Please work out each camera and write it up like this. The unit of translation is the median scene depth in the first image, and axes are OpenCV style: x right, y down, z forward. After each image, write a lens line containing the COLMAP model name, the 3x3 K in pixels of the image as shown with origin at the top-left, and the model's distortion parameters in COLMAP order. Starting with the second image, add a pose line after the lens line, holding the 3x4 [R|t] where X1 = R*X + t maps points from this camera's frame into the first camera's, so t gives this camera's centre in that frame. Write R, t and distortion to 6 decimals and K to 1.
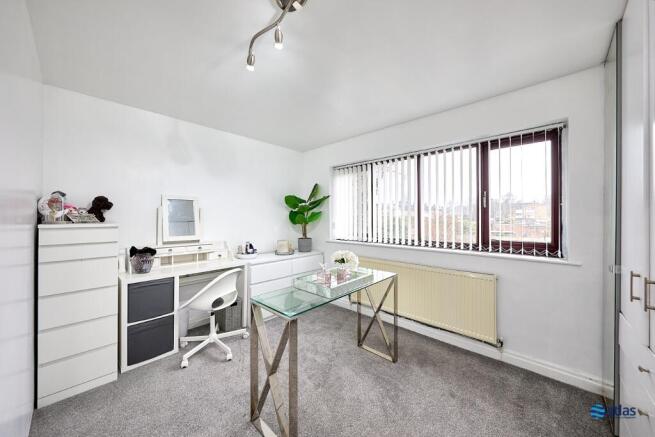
lens RADIAL K [[245.0, 0, 327.4], [0, 245.0, 216.5], [0, 0, 1]] dist [-0.002737, -0.000309]
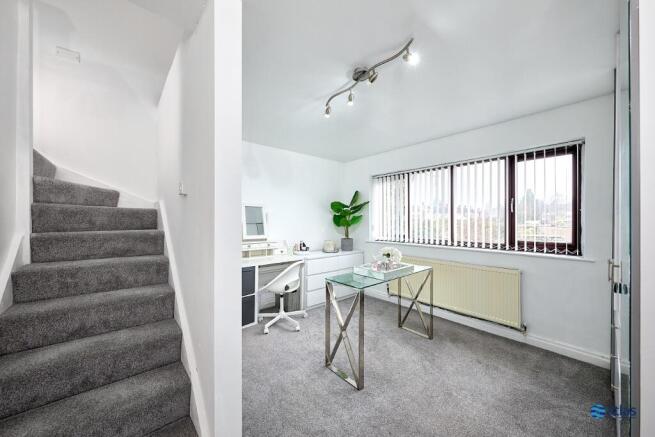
lens RADIAL K [[245.0, 0, 328.0], [0, 245.0, 220.1], [0, 0, 1]] dist [-0.002737, -0.000309]
pose [[0.993706, 0.000543, -0.112016, -0.093387], [-0.000100, 0.999992, 0.003963, -0.004772], [0.112017, -0.003927, 0.993699, -0.256489]]
